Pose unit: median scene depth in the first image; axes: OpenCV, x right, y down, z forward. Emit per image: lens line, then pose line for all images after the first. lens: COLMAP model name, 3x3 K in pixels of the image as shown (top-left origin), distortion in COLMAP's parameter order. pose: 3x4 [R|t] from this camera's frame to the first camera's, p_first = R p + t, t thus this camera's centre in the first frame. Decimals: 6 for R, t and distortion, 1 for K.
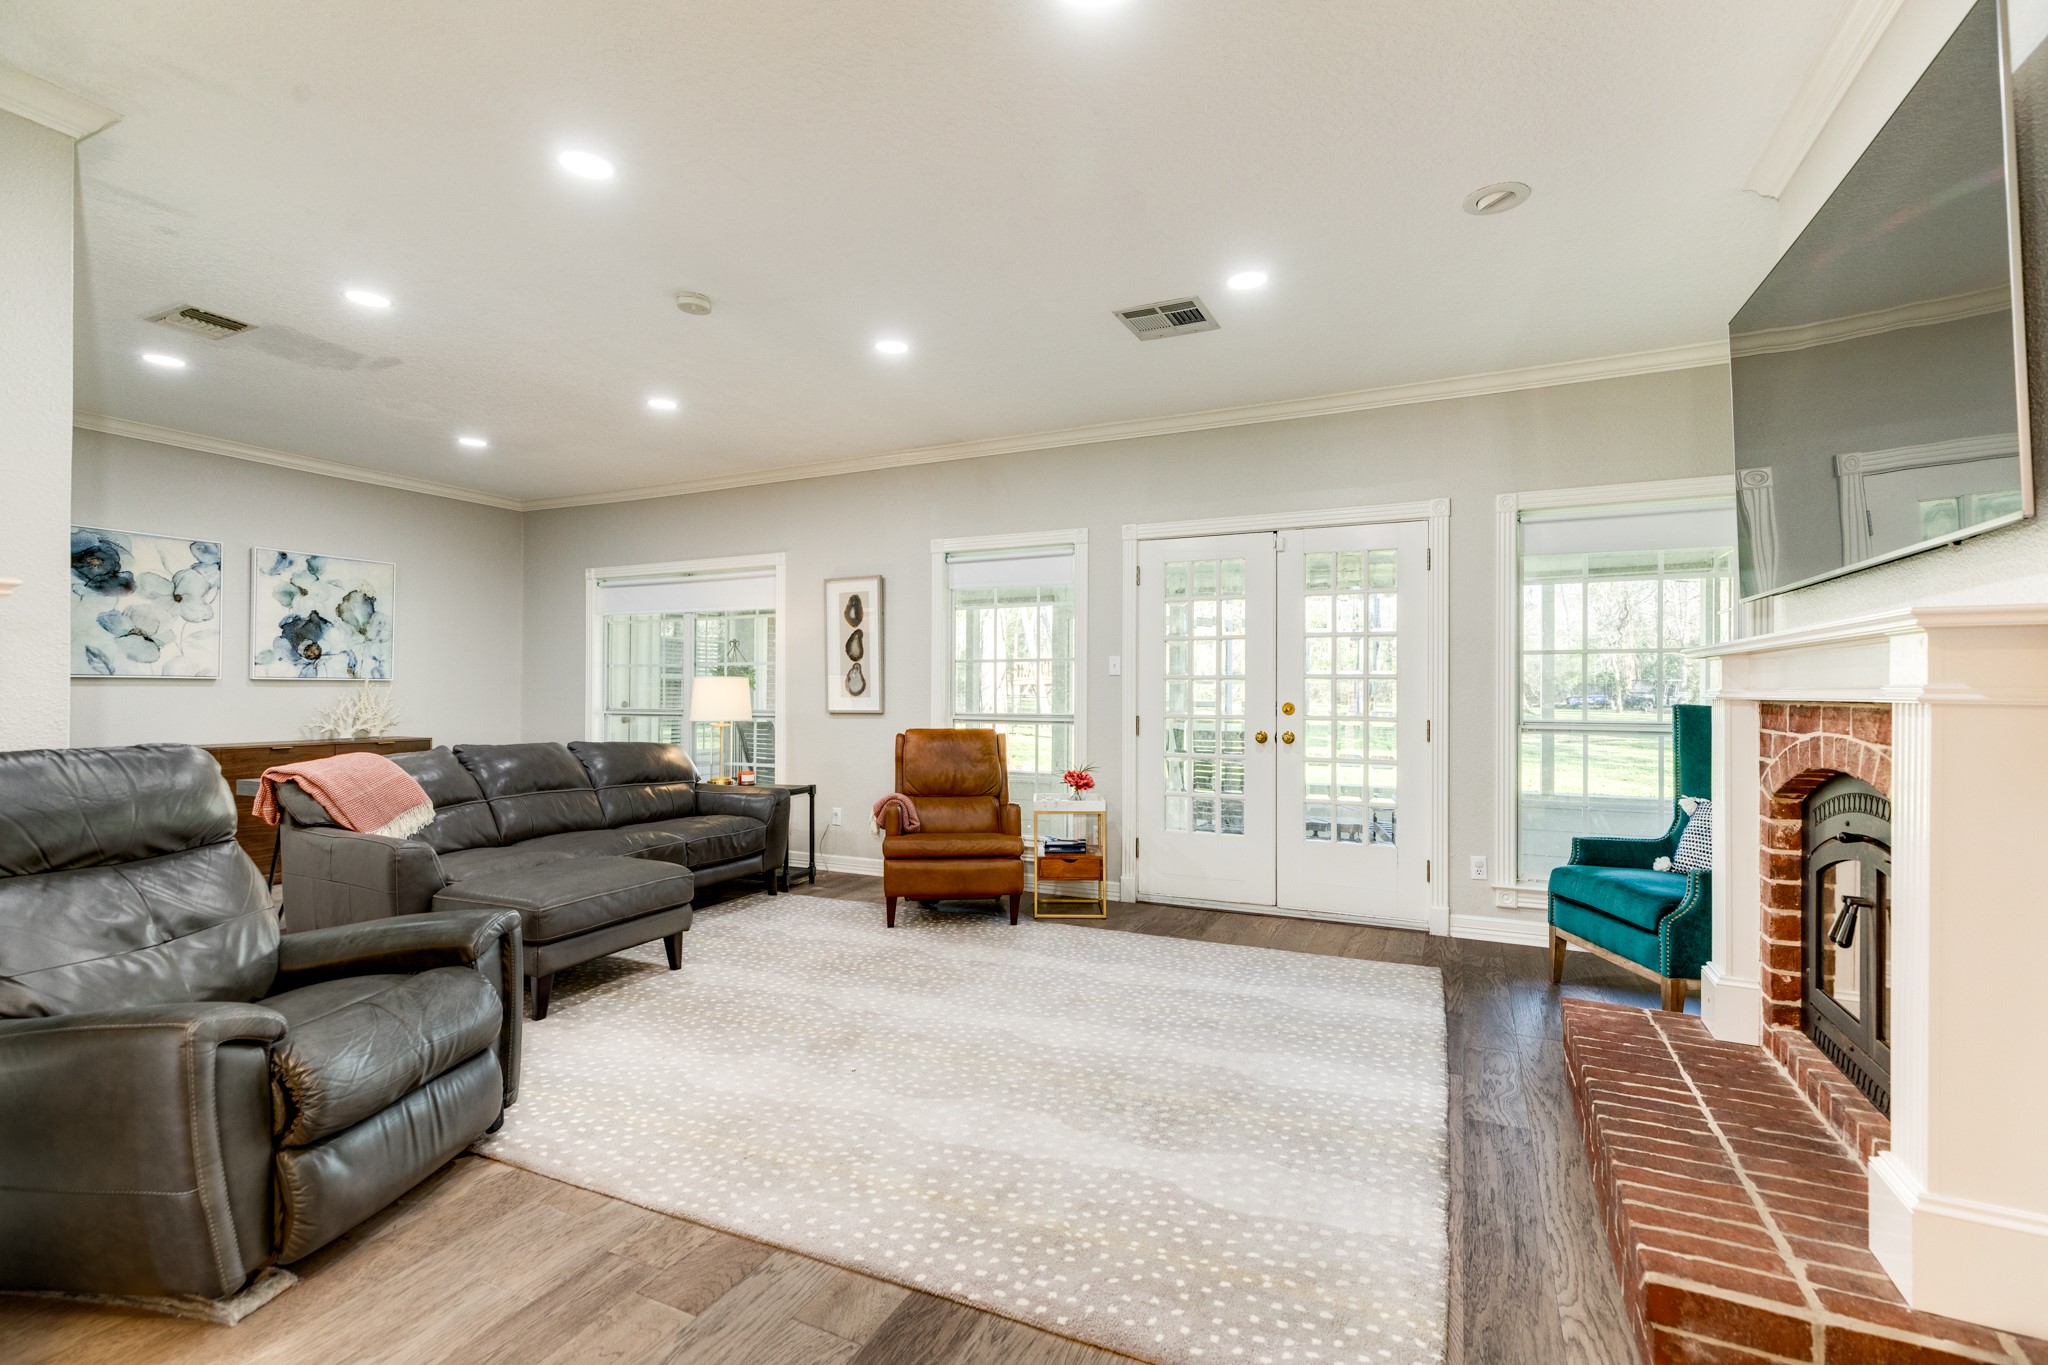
lens RADIAL K [[926.8, 0, 1016.8], [0, 926.8, 689.4], [0, 0, 1]] dist [0.001870, 0.000004]
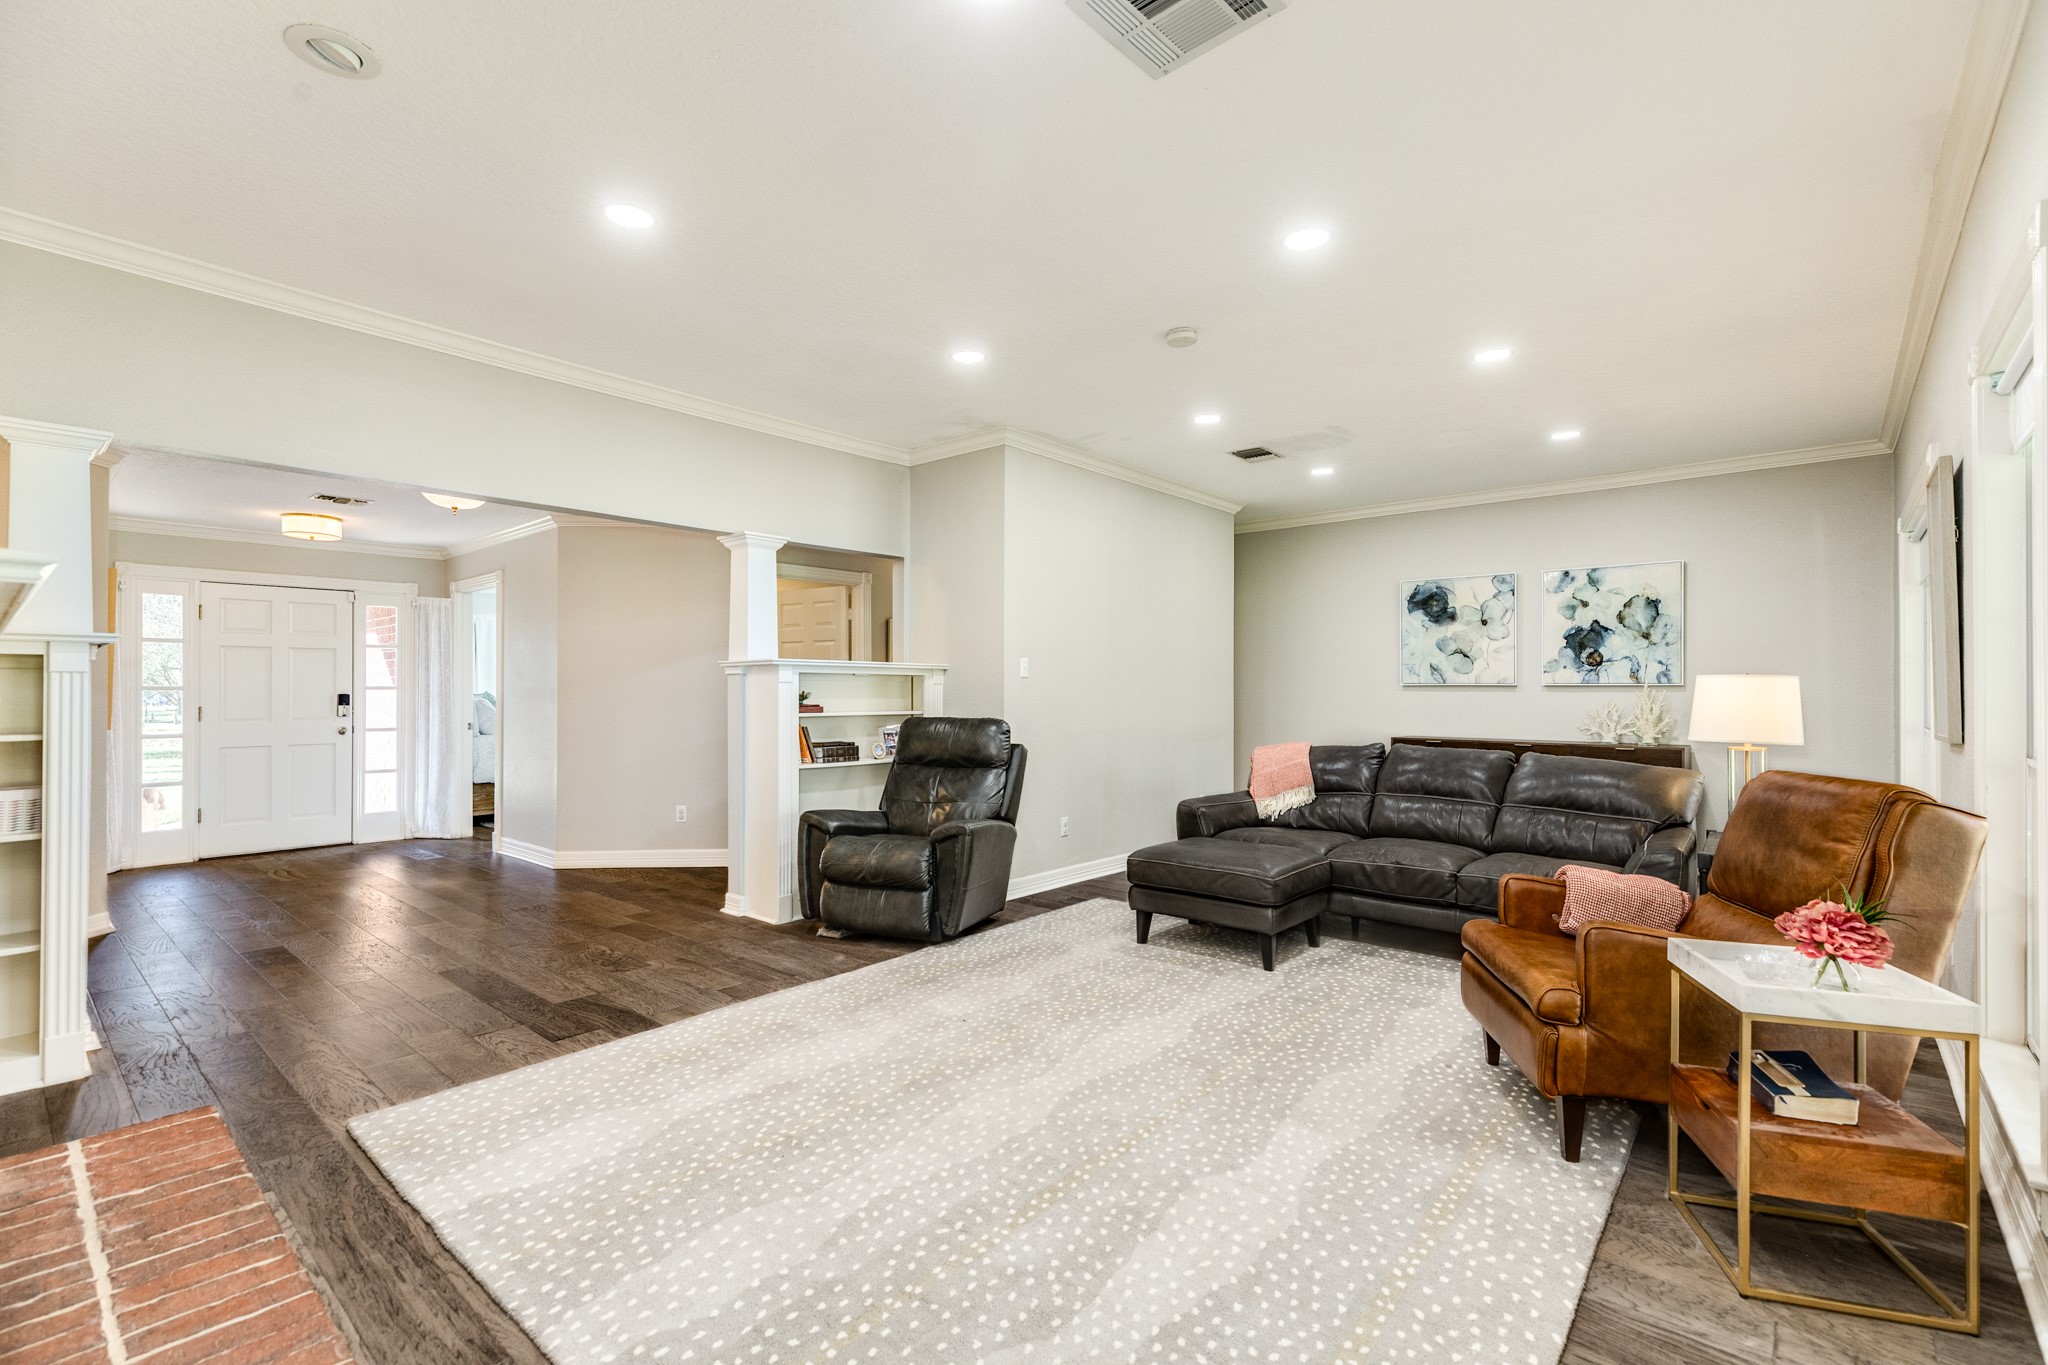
lens RADIAL K [[926.8, 0, 1027.9], [0, 926.8, 683.2], [0, 0, 1]] dist [0.001870, 0.000004]
pose [[-0.269645, -0.011201, -0.962895, 0.479231], [-0.003751, 0.999937, -0.010582, 0.000904], [0.962952, 0.000758, -0.269670, 0.721173]]
